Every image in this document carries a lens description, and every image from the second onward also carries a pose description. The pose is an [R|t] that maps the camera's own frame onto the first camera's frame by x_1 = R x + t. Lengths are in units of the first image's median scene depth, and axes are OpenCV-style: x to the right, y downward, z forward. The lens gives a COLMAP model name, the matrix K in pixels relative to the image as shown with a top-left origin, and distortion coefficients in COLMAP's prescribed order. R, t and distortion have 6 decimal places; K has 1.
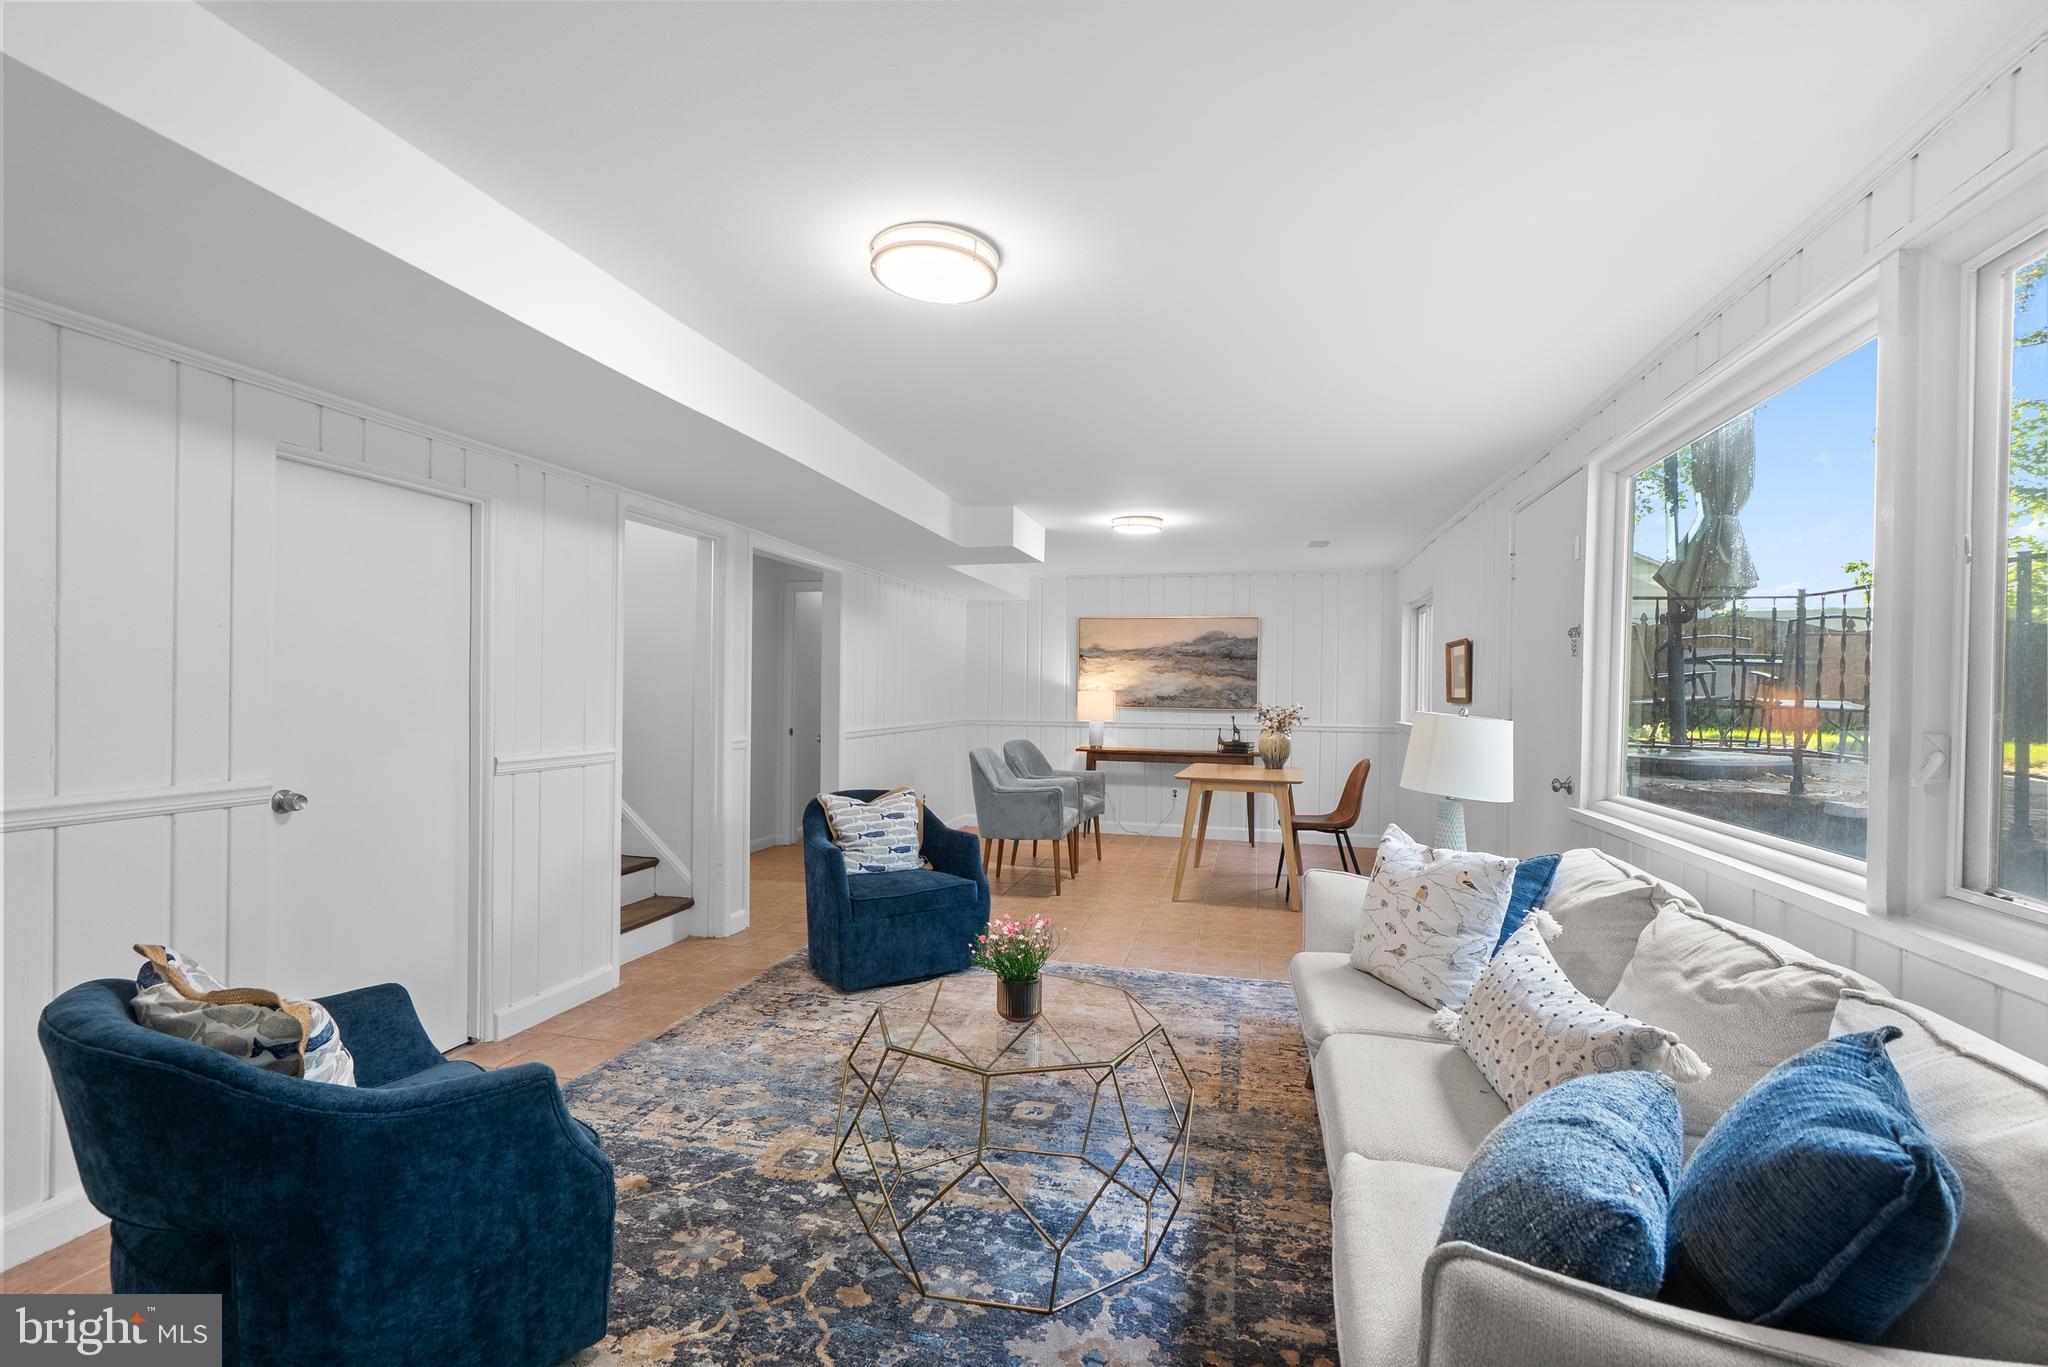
lens RADIAL K [[922.1, 0, 1025.4], [0, 922.1, 687.7], [0, 0, 1]] dist [-0.000846, 0.000306]
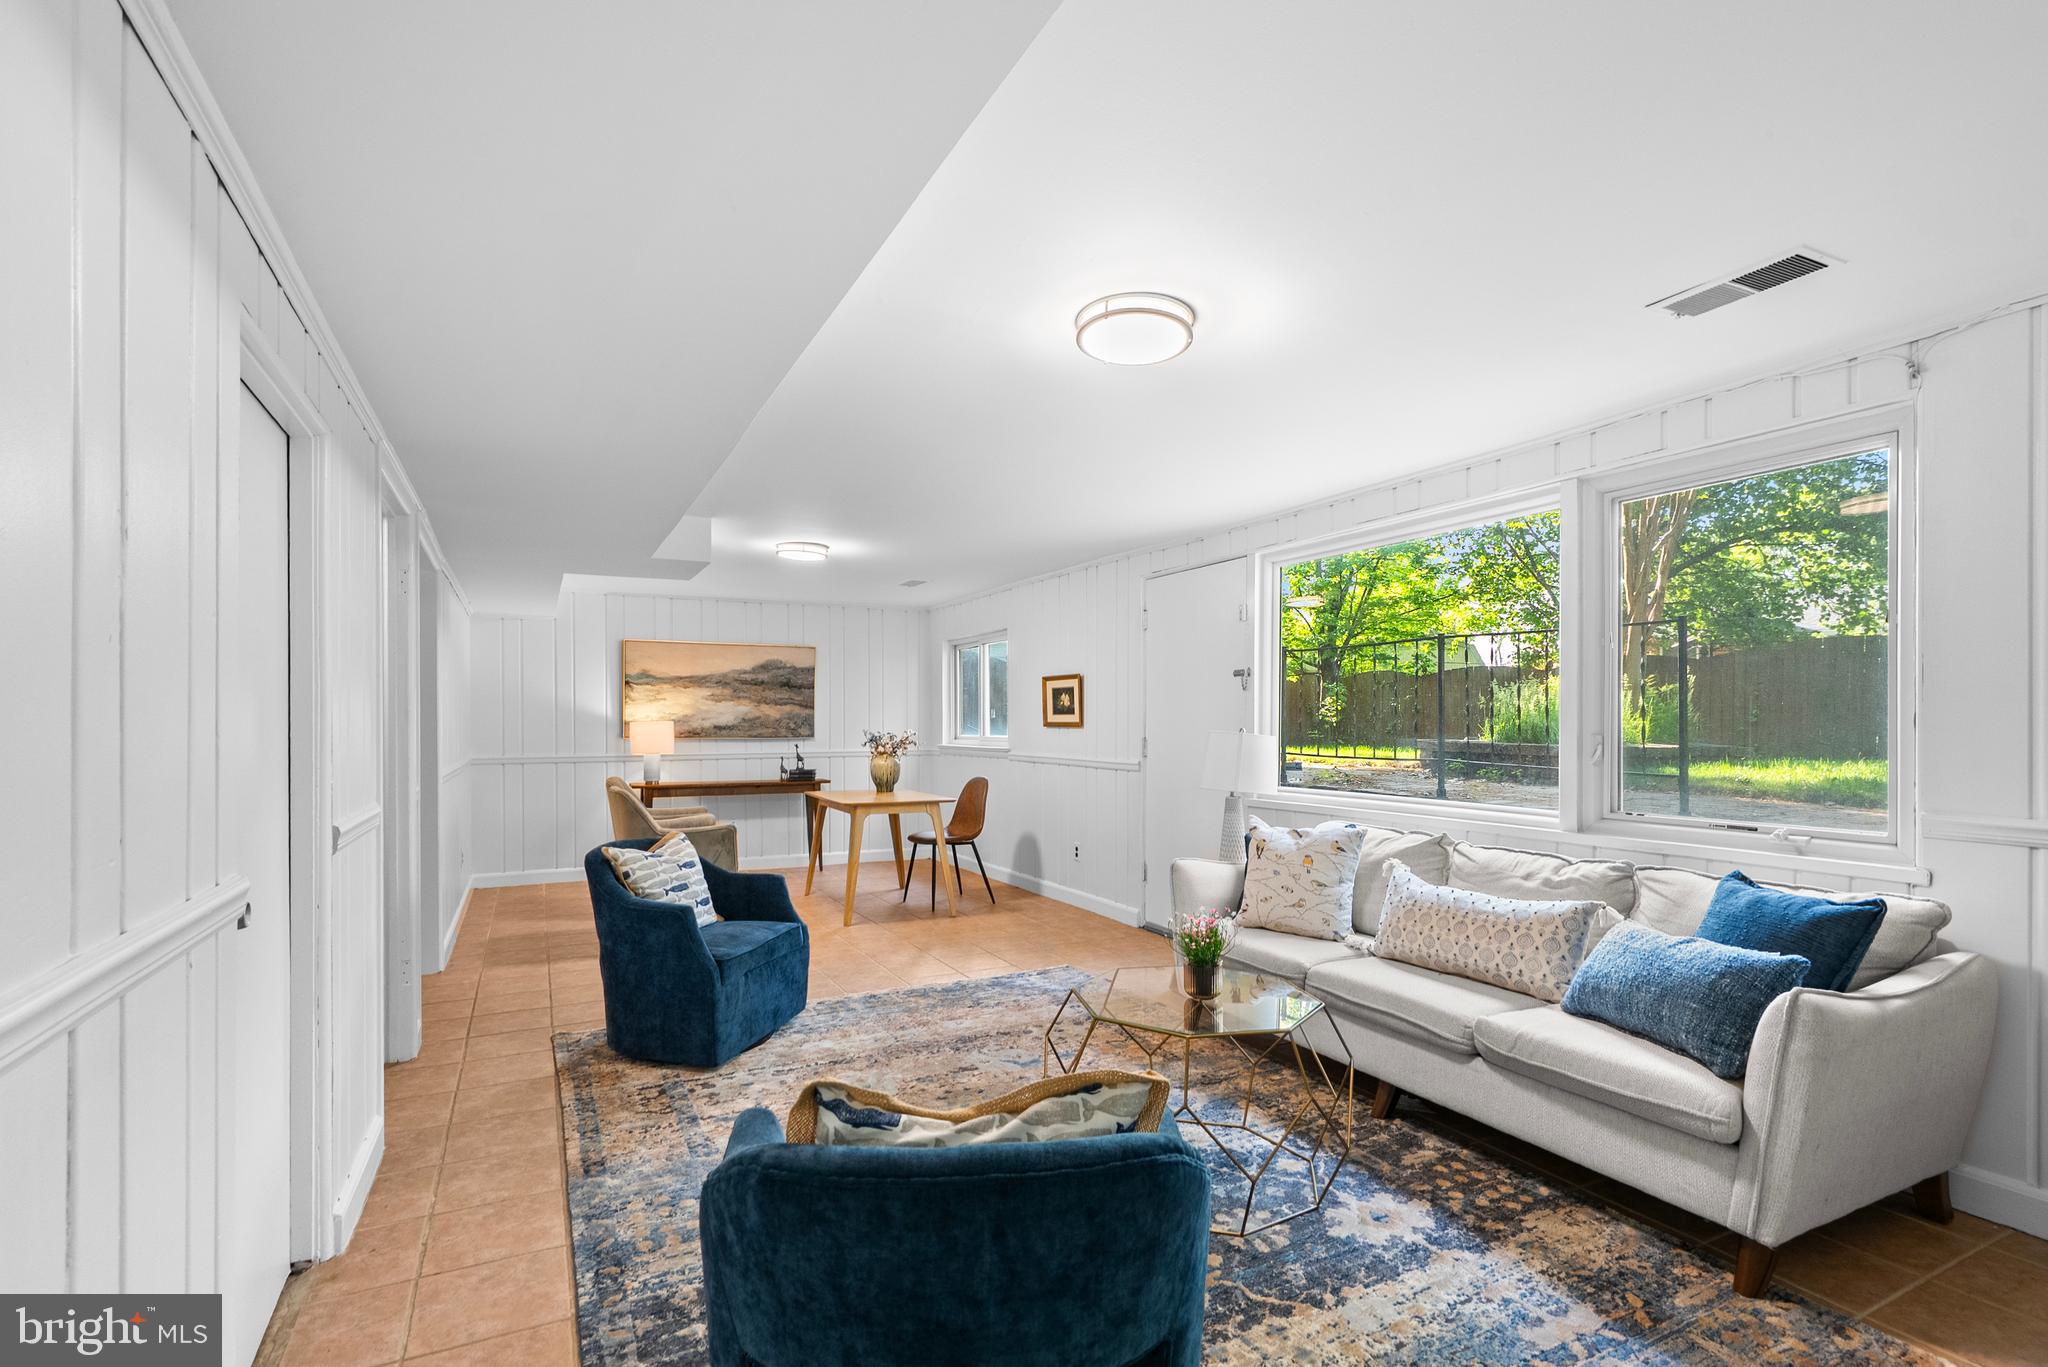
lens RADIAL K [[933.3, 0, 1009.3], [0, 933.3, 718.6], [0, 0, 1]] dist [-0.003093, 0.000188]
pose [[0.756443, -0.009586, 0.653989, -0.445697], [0.008202, 0.999953, 0.005171, -0.001357], [-0.654008, 0.001452, 0.756487, 0.121770]]
